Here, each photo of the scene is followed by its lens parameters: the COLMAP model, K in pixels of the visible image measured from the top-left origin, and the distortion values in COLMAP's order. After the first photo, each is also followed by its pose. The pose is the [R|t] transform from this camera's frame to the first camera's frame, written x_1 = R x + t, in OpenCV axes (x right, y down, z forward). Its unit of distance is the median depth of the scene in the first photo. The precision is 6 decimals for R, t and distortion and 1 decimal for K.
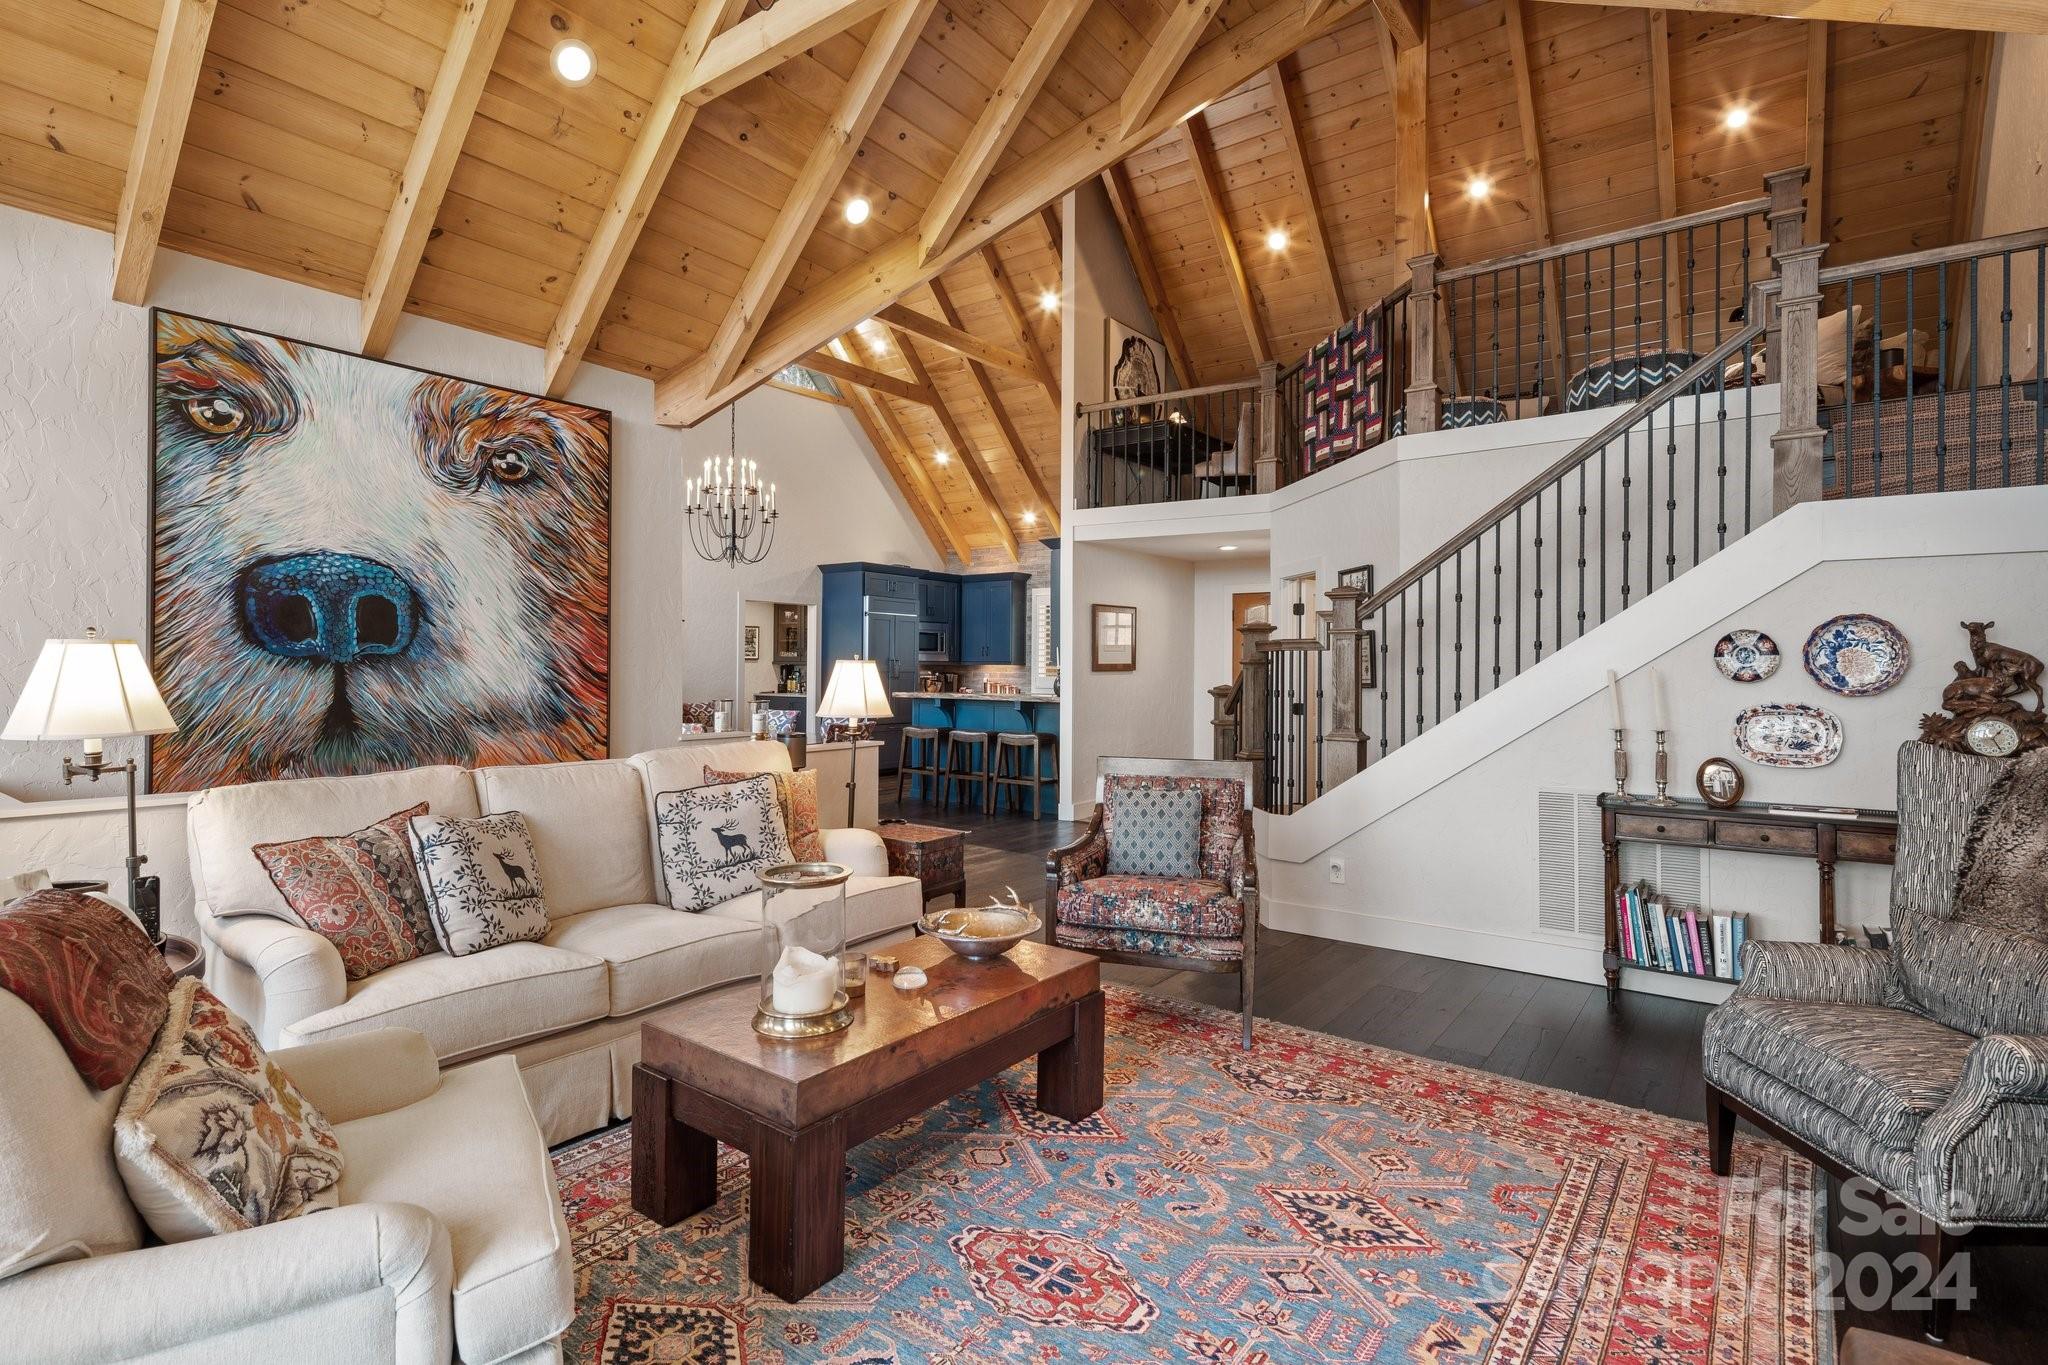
lens RADIAL K [[997.7, 0, 1023.4], [0, 997.7, 672.9], [0, 0, 1]] dist [0.001344, 0.000133]
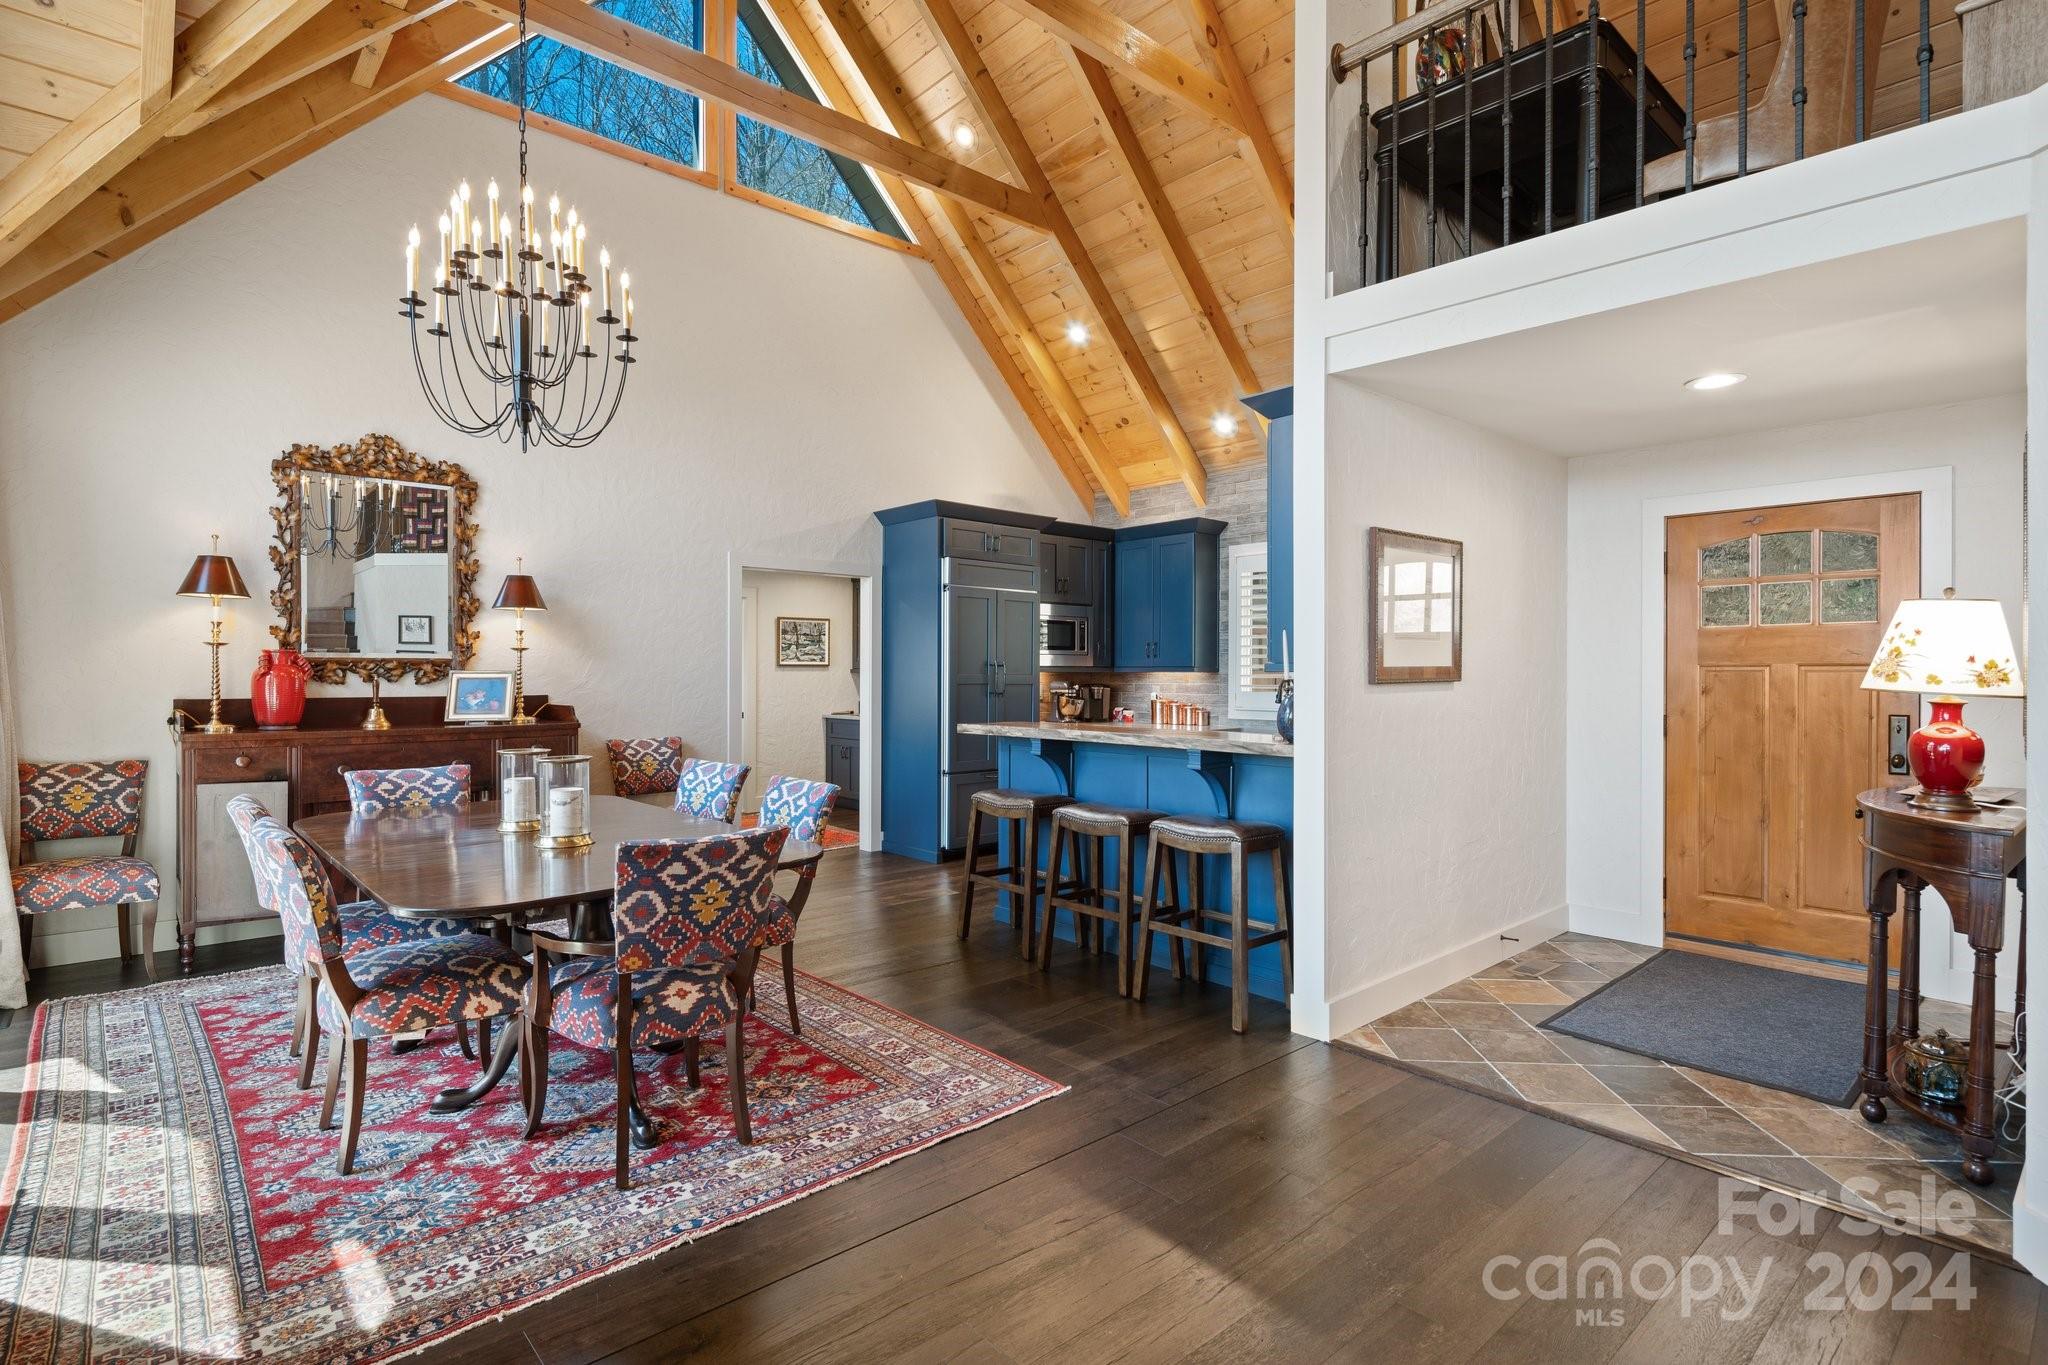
lens RADIAL K [[997.7, 0, 1010.0], [0, 997.7, 674.3], [0, 0, 1]] dist [0.001344, 0.000133]
pose [[0.977623, -0.004388, -0.210318, 0.006004], [0.002973, 0.999971, -0.007044, -0.002750], [0.210342, 0.006261, 0.977608, 0.420588]]
